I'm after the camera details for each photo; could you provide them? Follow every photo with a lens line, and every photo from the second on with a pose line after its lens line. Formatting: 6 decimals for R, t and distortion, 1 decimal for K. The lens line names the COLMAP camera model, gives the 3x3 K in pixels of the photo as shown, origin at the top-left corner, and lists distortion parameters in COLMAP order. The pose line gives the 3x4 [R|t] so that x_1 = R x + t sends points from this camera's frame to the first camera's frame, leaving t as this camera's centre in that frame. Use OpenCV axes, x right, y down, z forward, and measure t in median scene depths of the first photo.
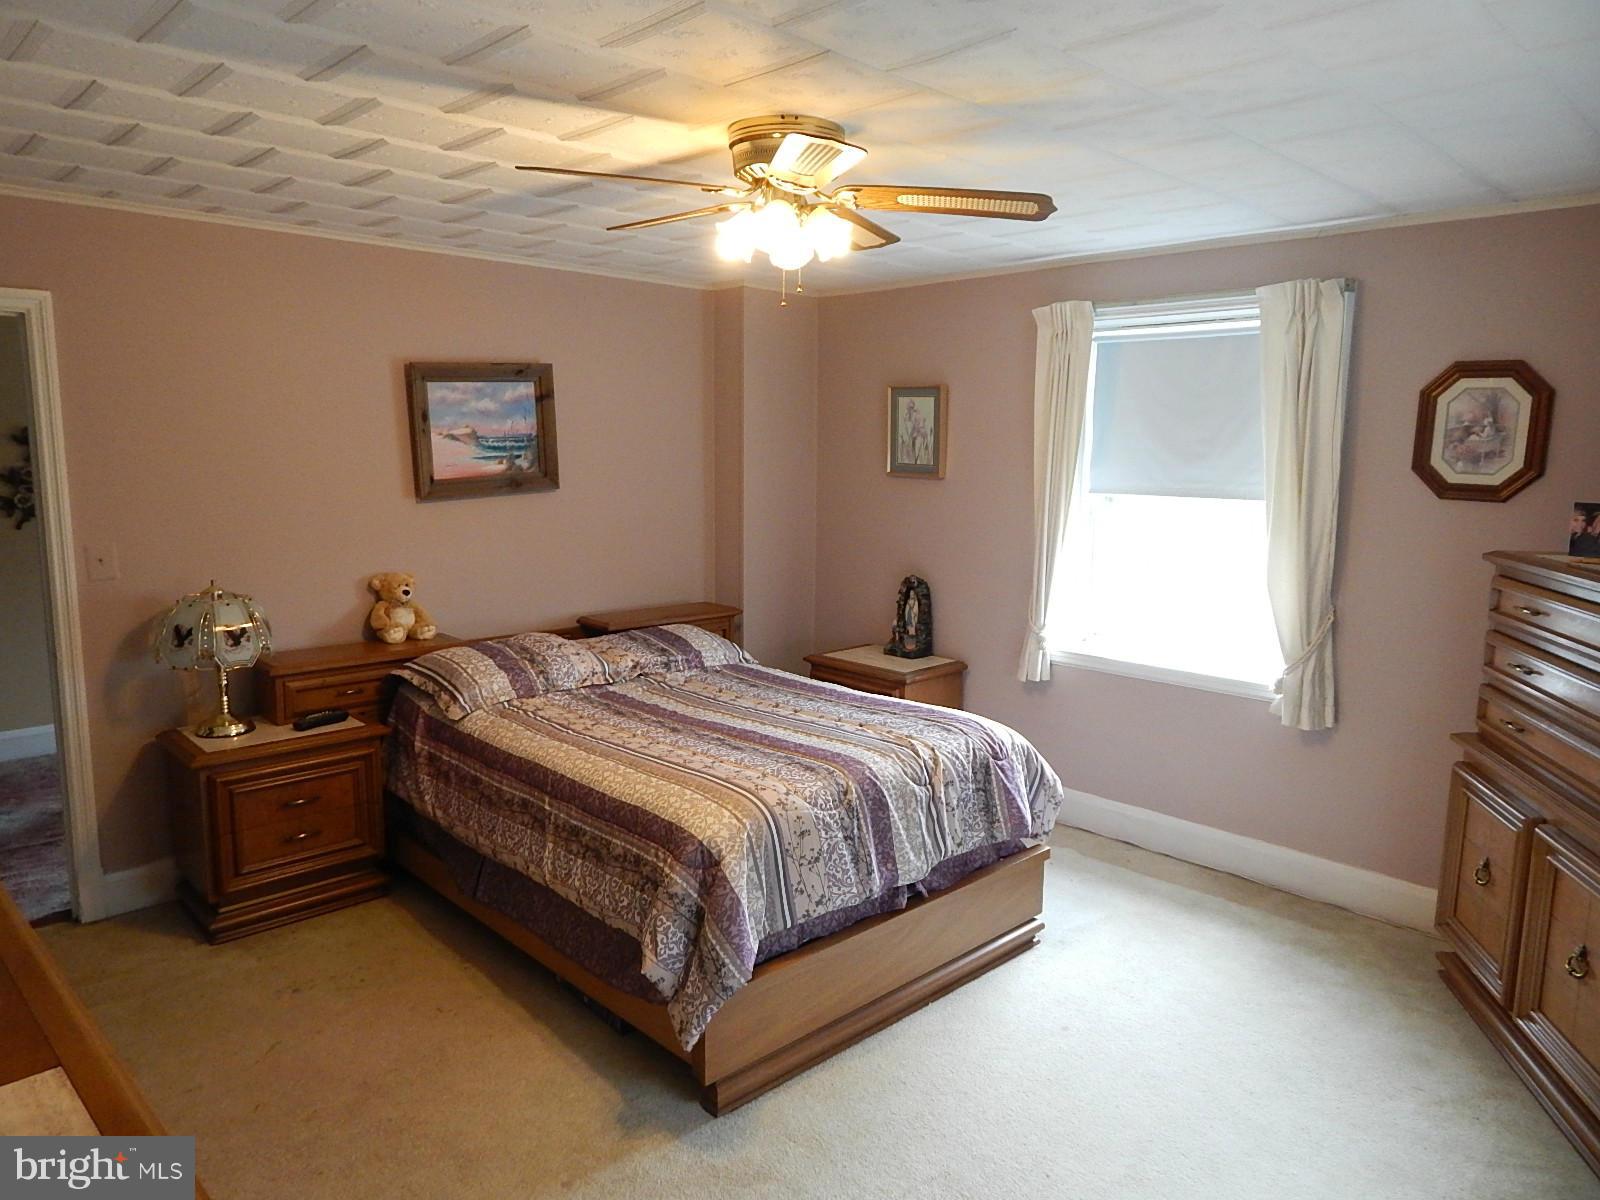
lens RADIAL K [[1071.1, 0, 790.4], [0, 1071.1, 599.2], [0, 0, 1]] dist [0.007218, 0.001065]
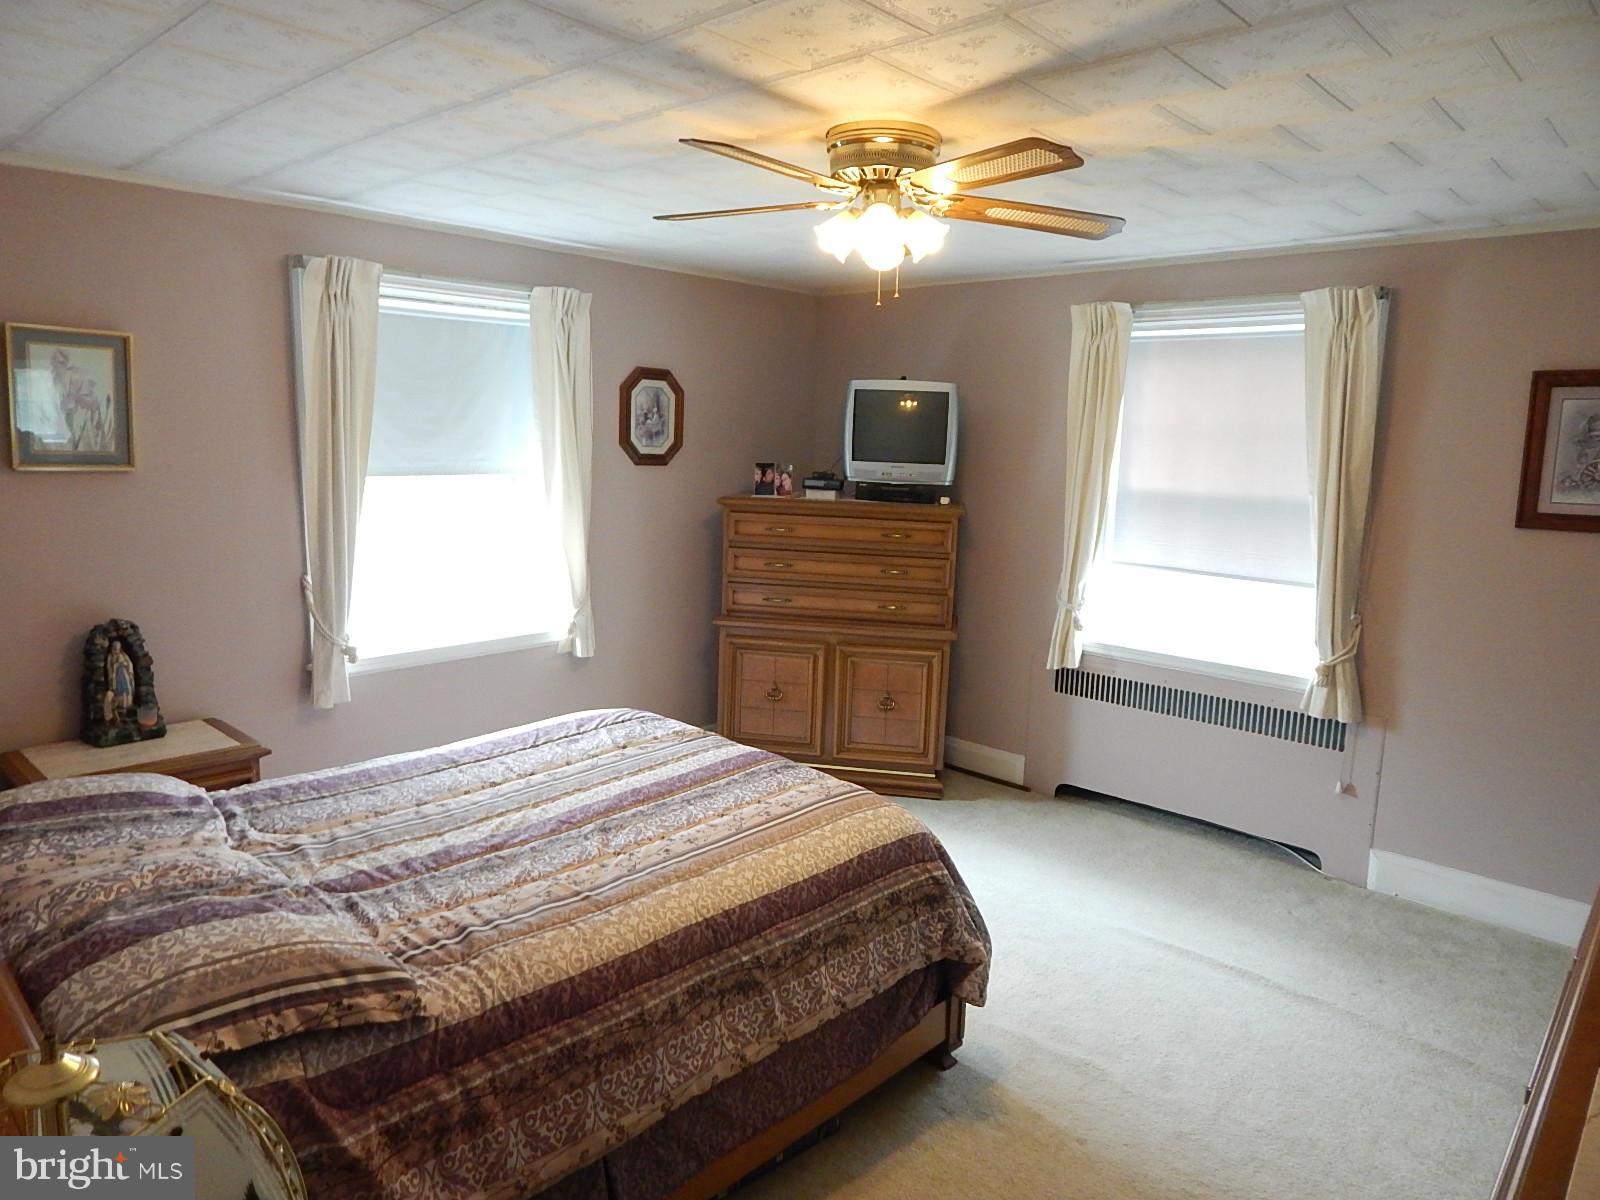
lens RADIAL K [[1071.1, 0, 790.4], [0, 1071.1, 599.2], [0, 0, 1]] dist [0.007218, 0.001065]
pose [[-0.047312, -0.172708, 0.983836, -0.821182], [0.120040, 0.976818, 0.177249, -0.149876], [-0.991641, 0.126486, -0.025483, 0.883061]]
